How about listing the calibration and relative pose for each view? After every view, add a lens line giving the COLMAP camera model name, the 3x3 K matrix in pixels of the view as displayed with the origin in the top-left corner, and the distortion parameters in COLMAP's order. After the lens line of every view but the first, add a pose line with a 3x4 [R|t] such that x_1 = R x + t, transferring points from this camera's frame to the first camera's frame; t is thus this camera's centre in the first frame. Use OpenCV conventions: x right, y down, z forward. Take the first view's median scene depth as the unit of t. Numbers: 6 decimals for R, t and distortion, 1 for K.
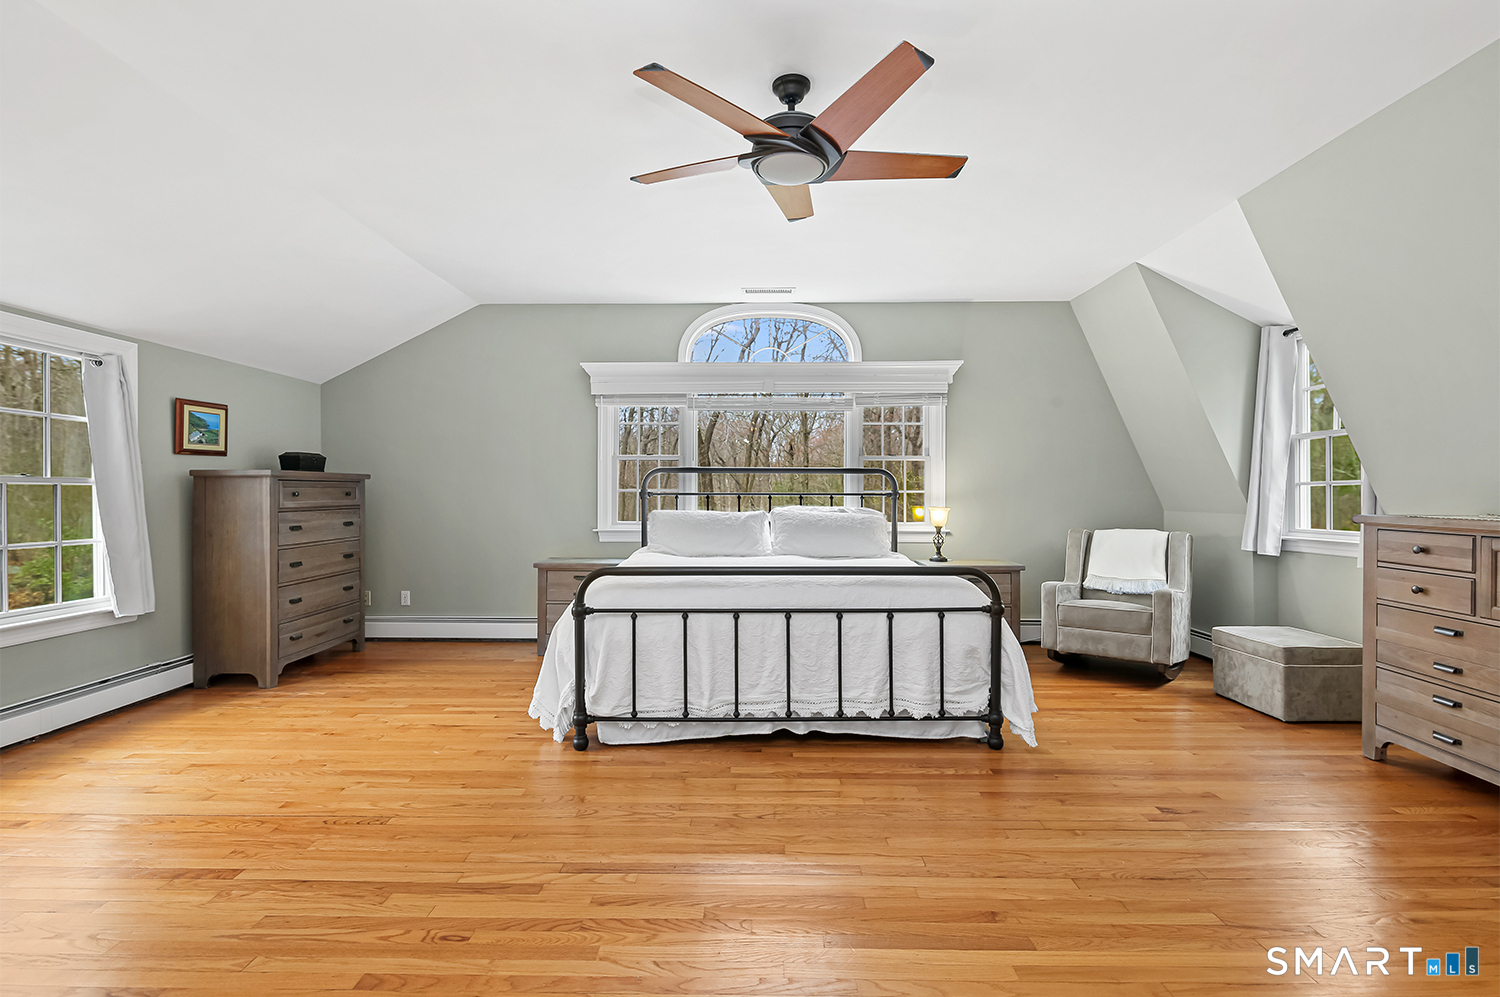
lens RADIAL K [[692.4, 0, 748.7], [0, 692.4, 493.9], [0, 0, 1]] dist [0.009809, -0.005533]
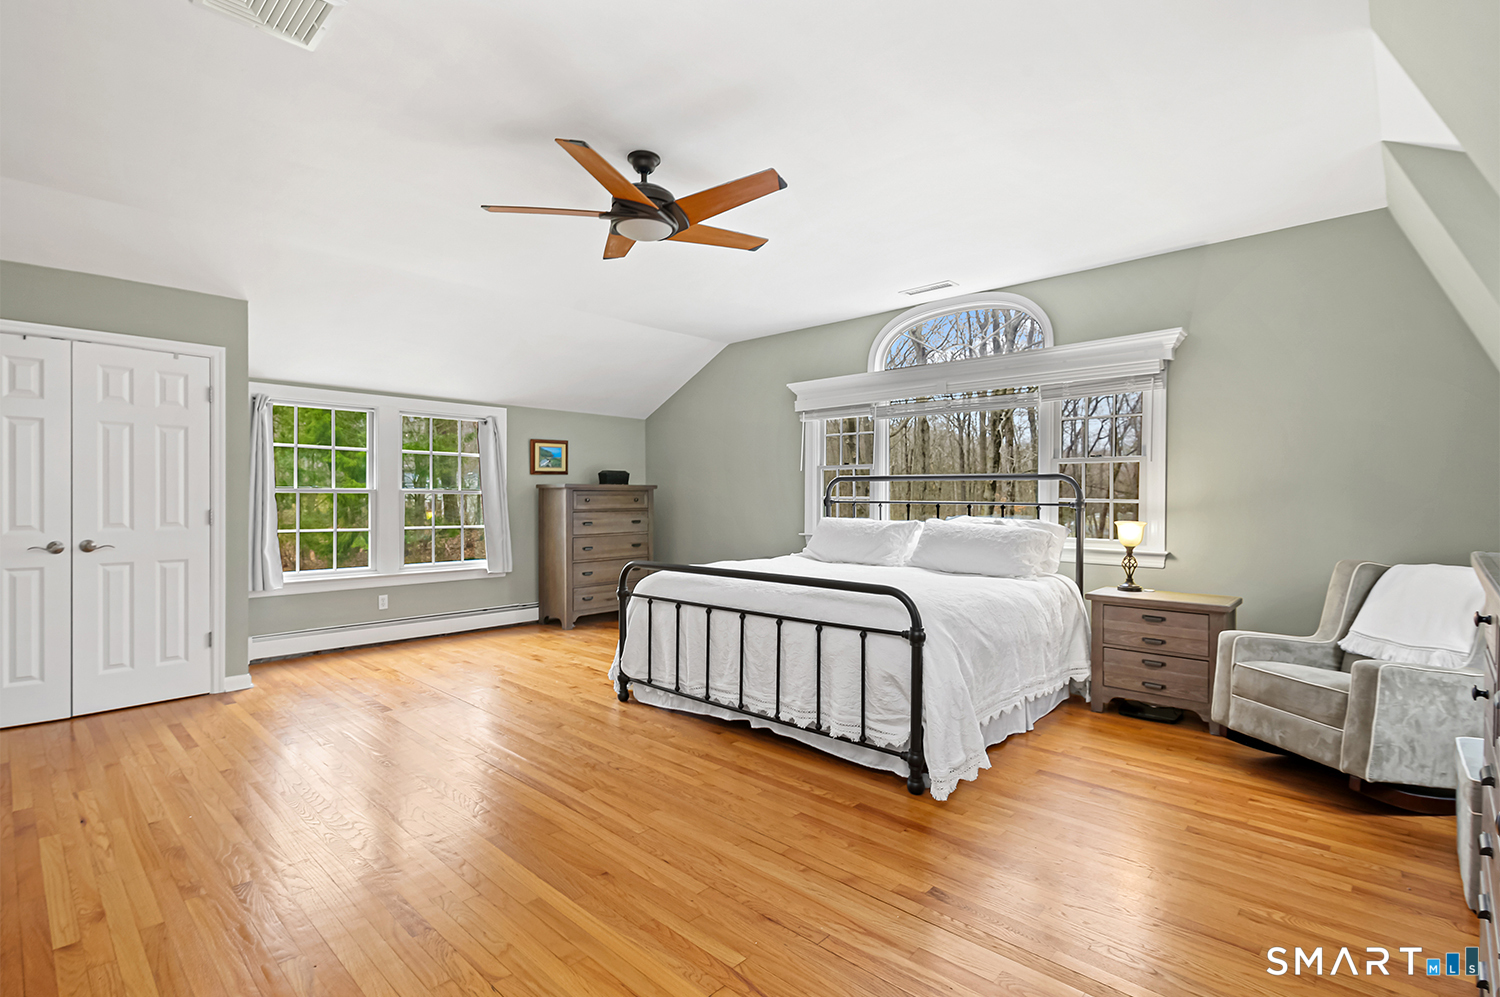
lens RADIAL K [[692.4, 0, 712.1], [0, 692.4, 498.0], [0, 0, 1]] dist [0.009809, -0.005533]
pose [[0.733390, 0.004276, -0.679794, 0.545361], [-0.004458, 0.999989, 0.001480, -0.007840], [0.679793, 0.001945, 0.733401, 0.121356]]
